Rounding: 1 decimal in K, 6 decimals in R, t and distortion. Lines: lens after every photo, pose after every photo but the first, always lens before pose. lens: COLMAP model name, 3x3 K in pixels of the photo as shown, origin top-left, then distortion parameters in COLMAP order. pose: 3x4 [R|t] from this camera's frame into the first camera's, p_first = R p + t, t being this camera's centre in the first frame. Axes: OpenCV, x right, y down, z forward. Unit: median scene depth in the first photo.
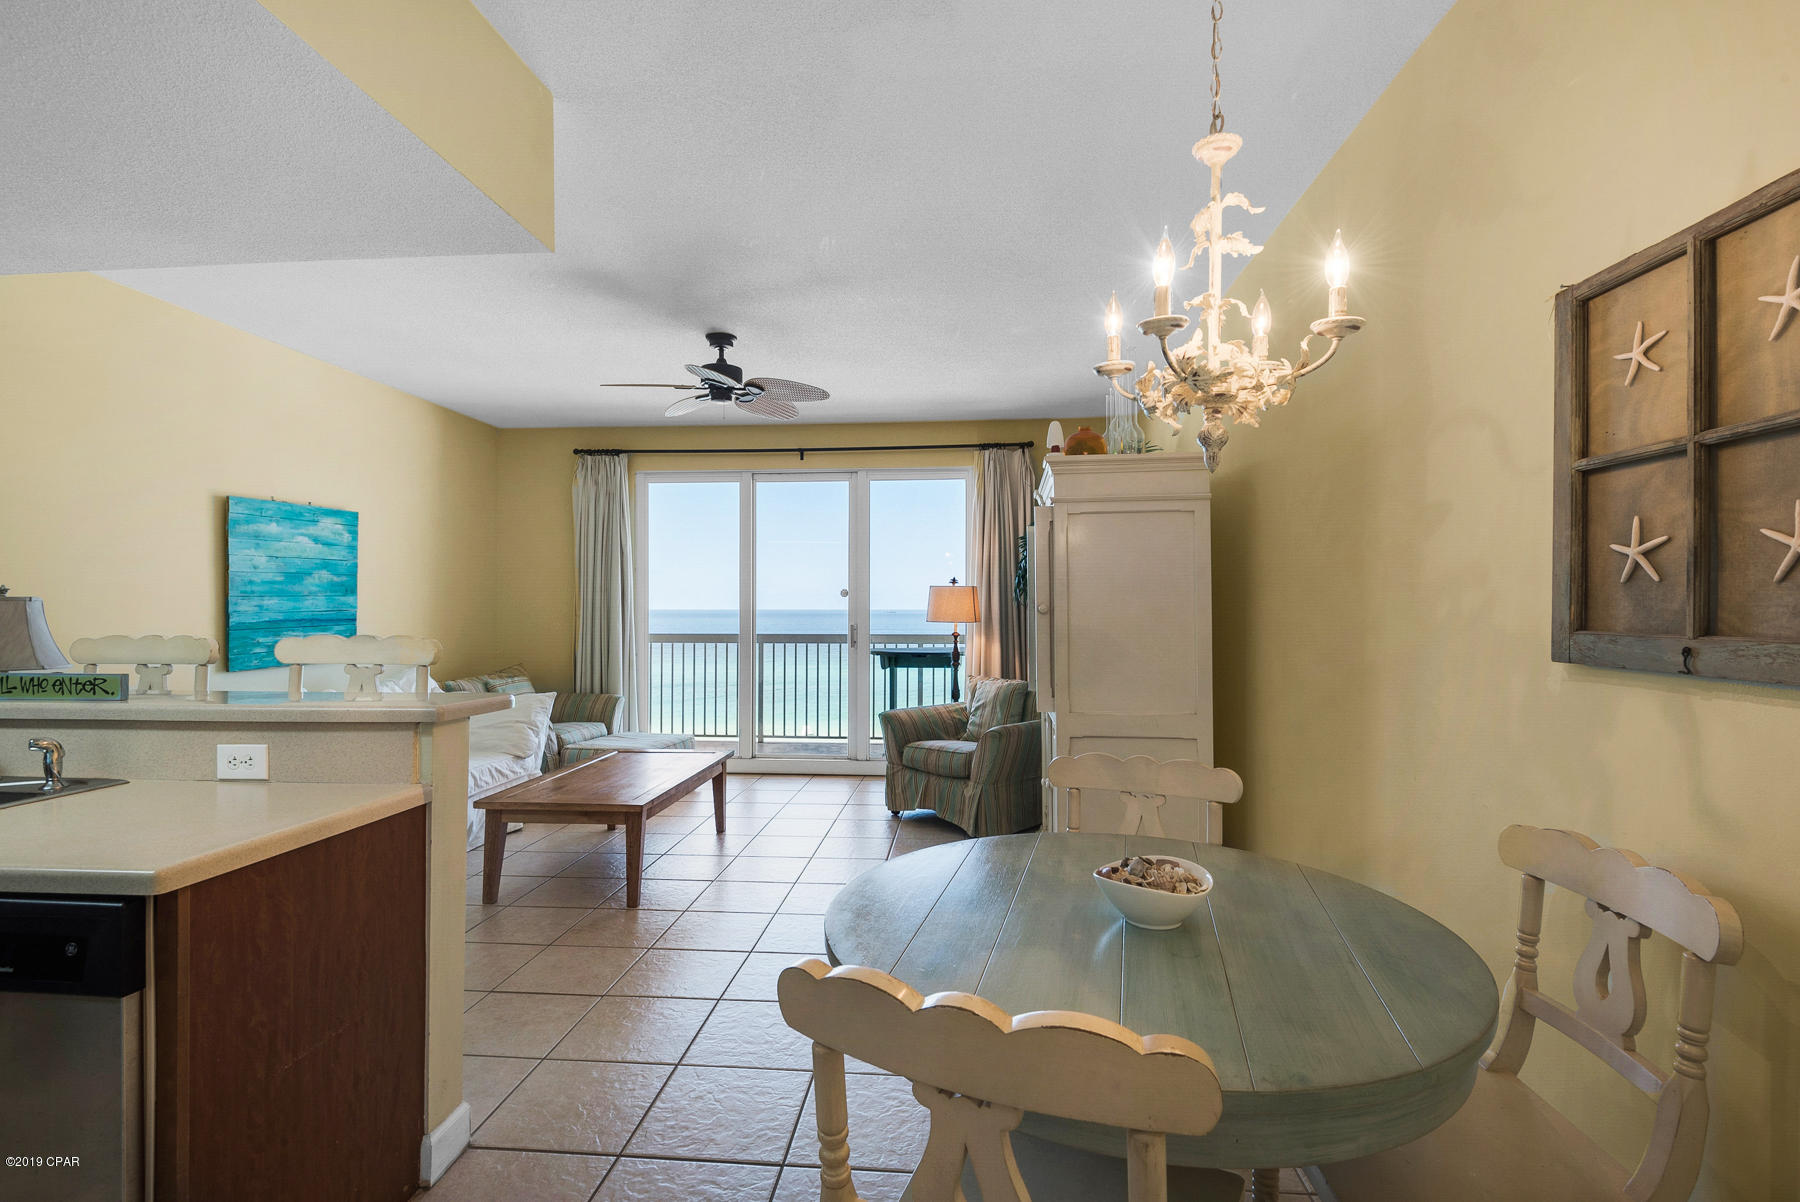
lens RADIAL K [[852.1, 0, 900.0], [0, 852.1, 601.0], [0, 0, 1]] dist [0.020647, -0.017791]
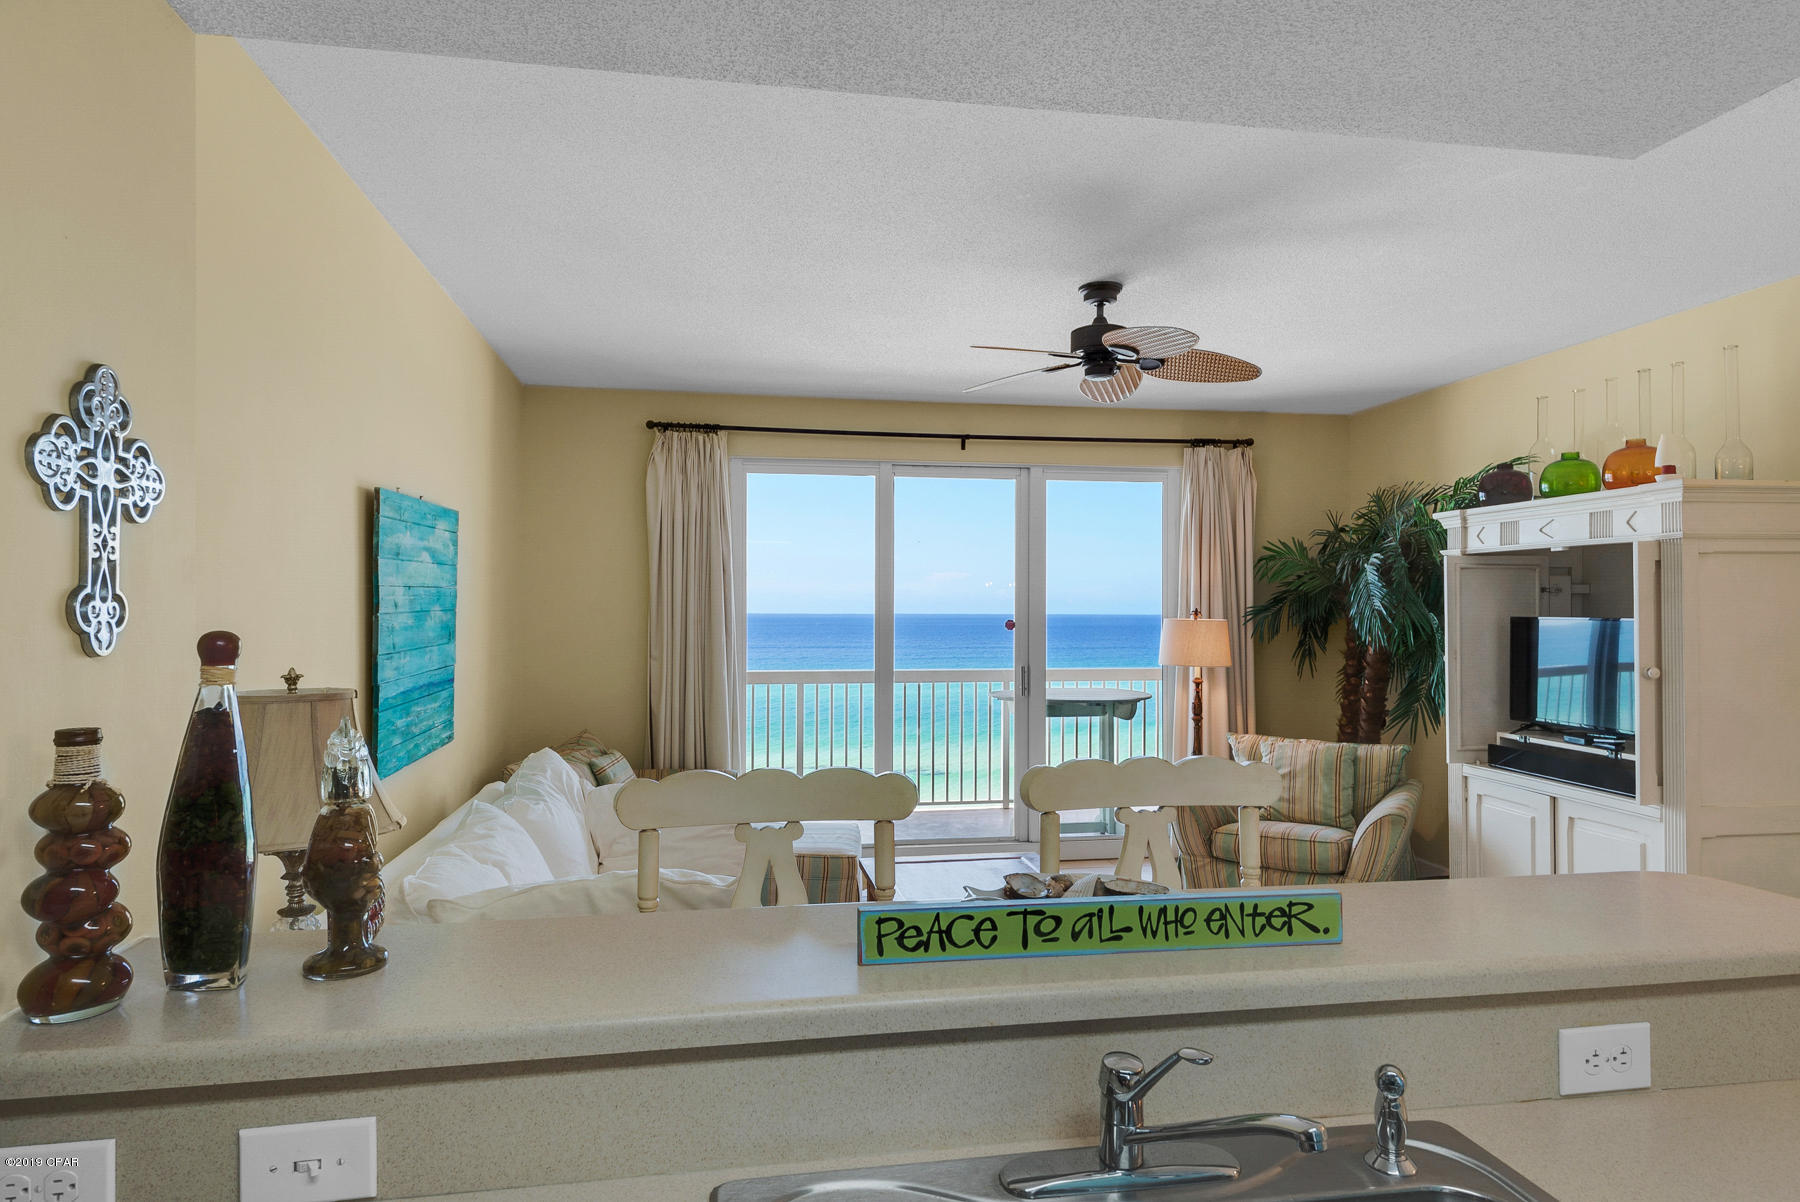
lens RADIAL K [[1013.0, 0, 900.0], [0, 1013.0, 601.0], [0, 0, 1]] dist [0.125788, 0.000223]
pose [[0.965874, 0.003771, 0.258984, -0.553370], [-0.002785, 0.999987, -0.004176, -0.036917], [-0.258997, 0.003312, 0.965873, 0.187470]]
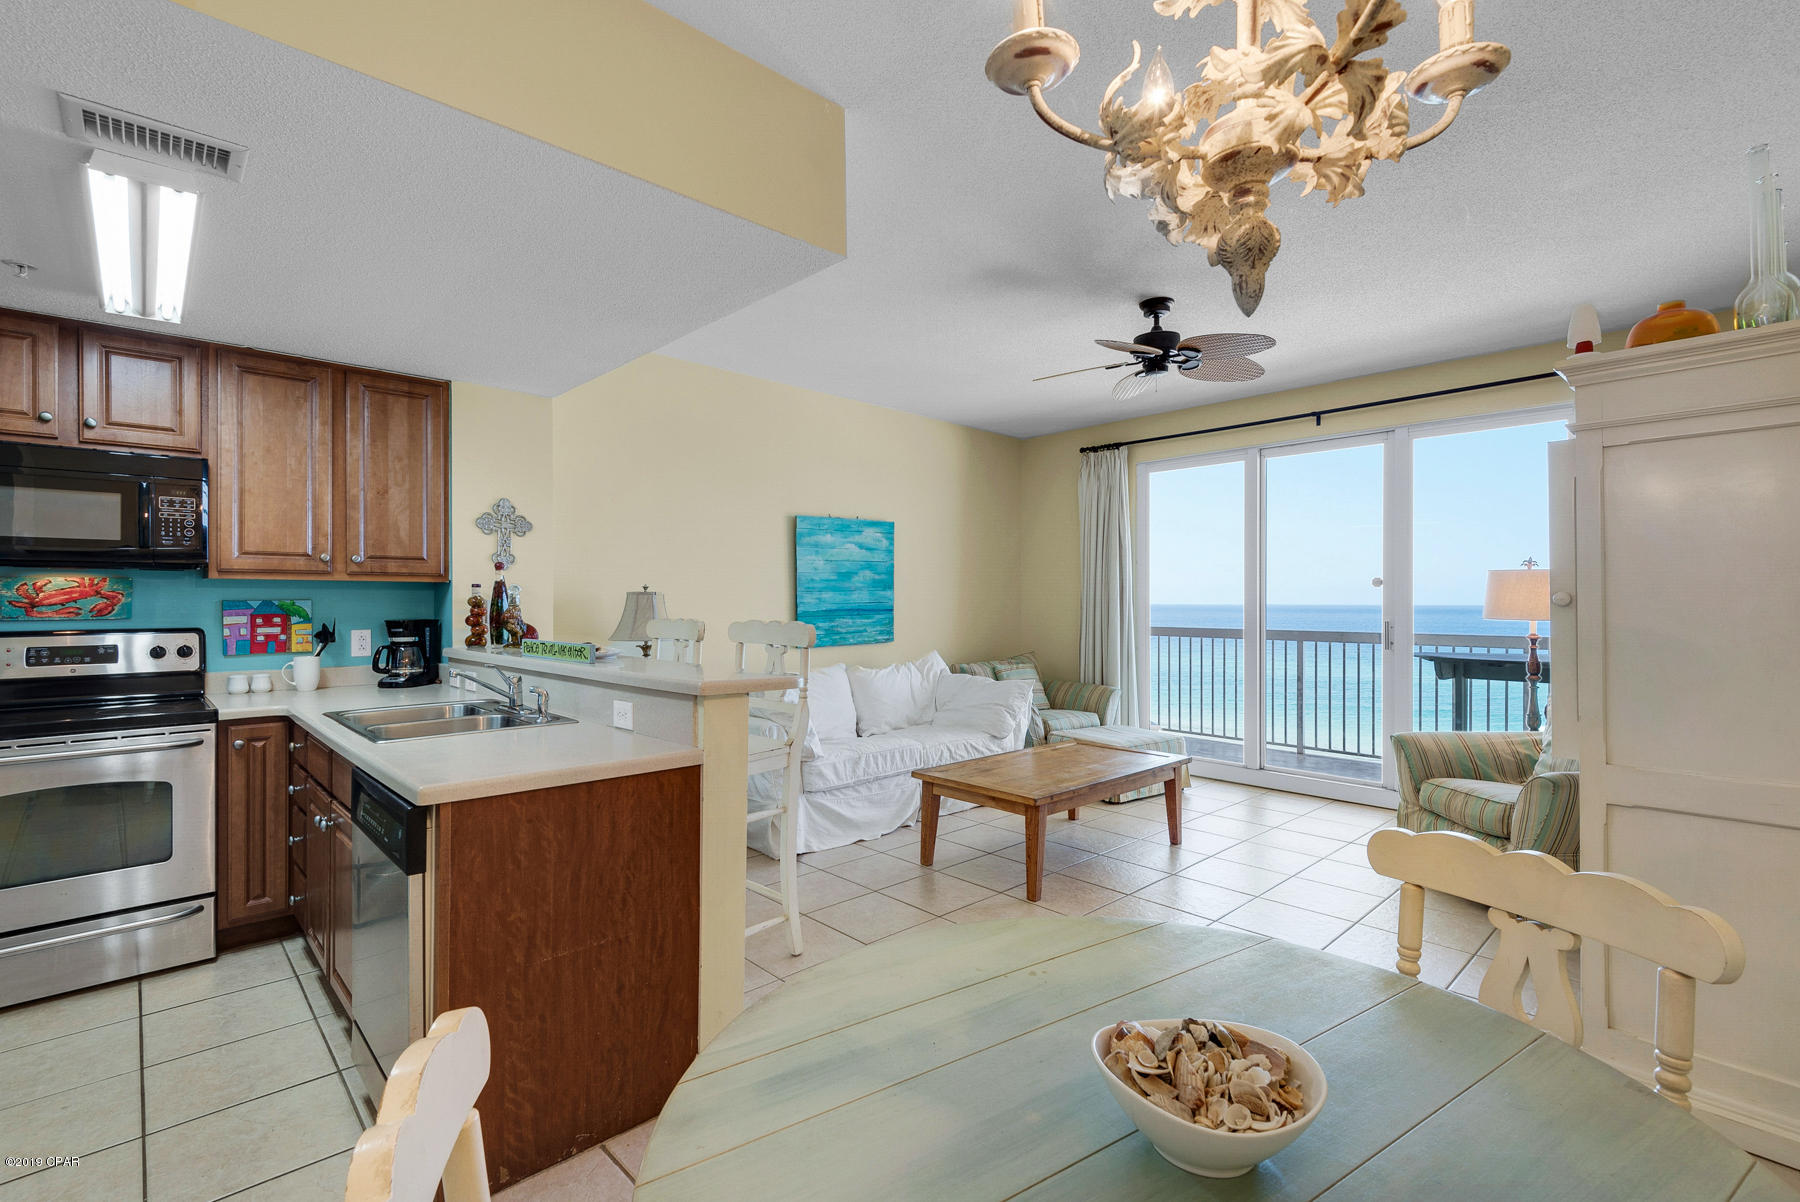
lens RADIAL K [[817.9, 0, 900.0], [0, 817.9, 601.0], [0, 0, 1]] dist [0.038808, -0.022483]
pose [[0.748809, -0.000963, -0.662785, 0.160649], [0.004761, 0.999981, 0.003927, 0.004836], [0.662769, -0.006096, 0.748799, 0.146725]]
